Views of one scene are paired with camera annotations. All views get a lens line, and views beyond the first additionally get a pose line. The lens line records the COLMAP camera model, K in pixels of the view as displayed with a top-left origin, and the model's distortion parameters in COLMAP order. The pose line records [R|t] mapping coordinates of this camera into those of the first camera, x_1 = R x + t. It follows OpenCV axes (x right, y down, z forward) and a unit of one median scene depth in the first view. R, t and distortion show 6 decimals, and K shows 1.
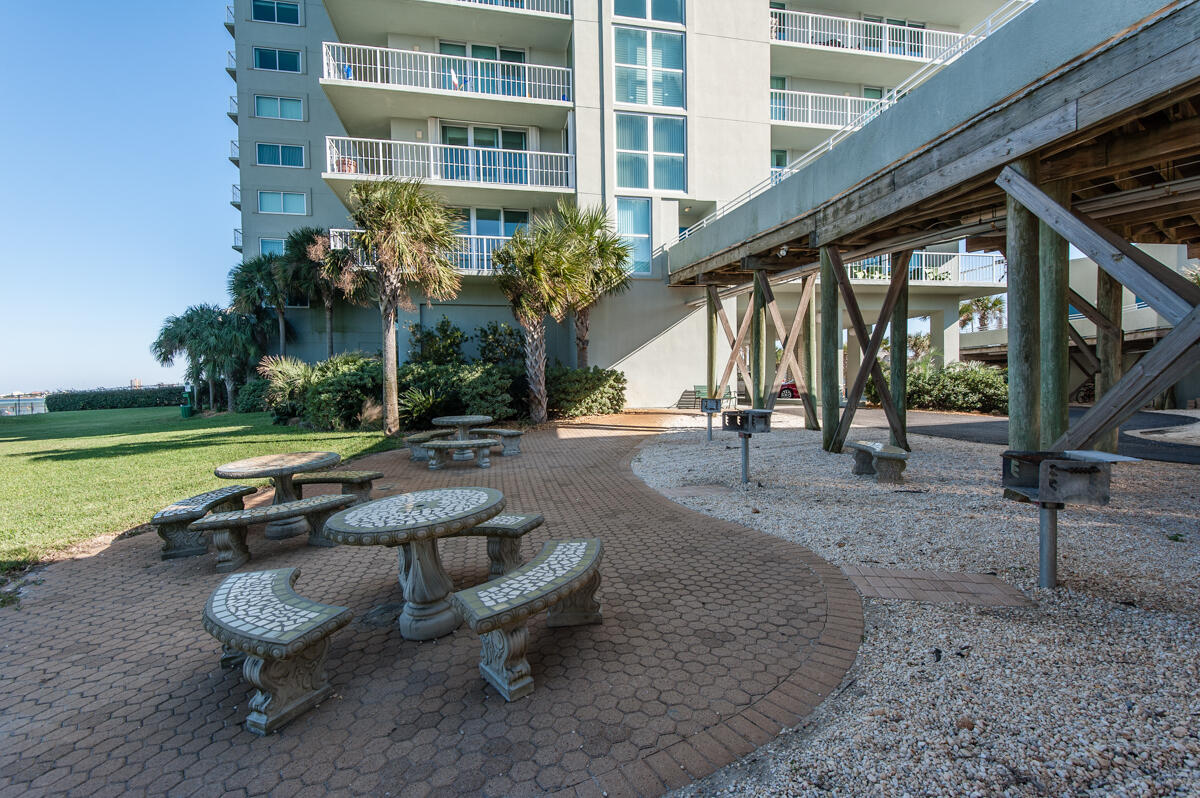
lens RADIAL K [[541.8, 0, 592.8], [0, 541.8, 399.5], [0, 0, 1]] dist [0.001798, 0.000193]
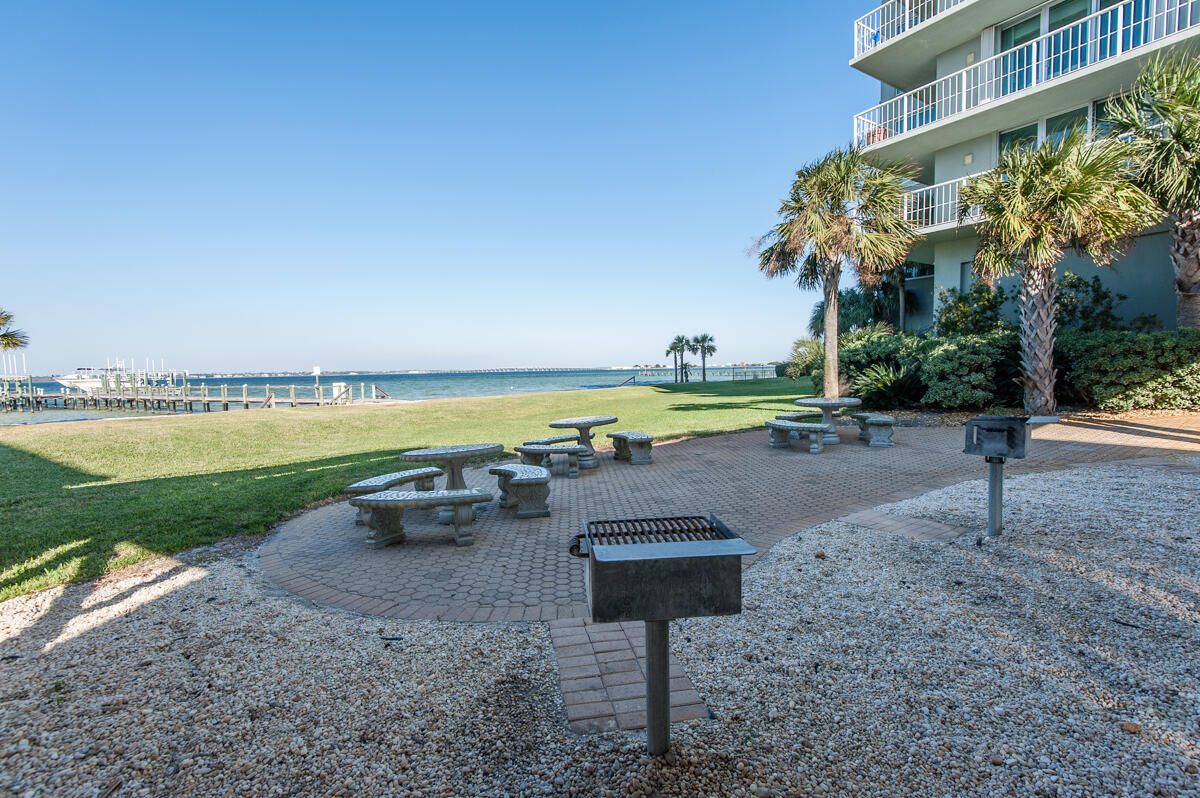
lens RADIAL K [[541.8, 0, 592.8], [0, 541.8, 399.5], [0, 0, 1]] dist [0.001798, 0.000193]
pose [[0.378546, 0.062434, -0.923475, 0.327230], [-0.009365, 0.997930, 0.063629, -0.015543], [0.925535, -0.015438, 0.378347, 0.178862]]
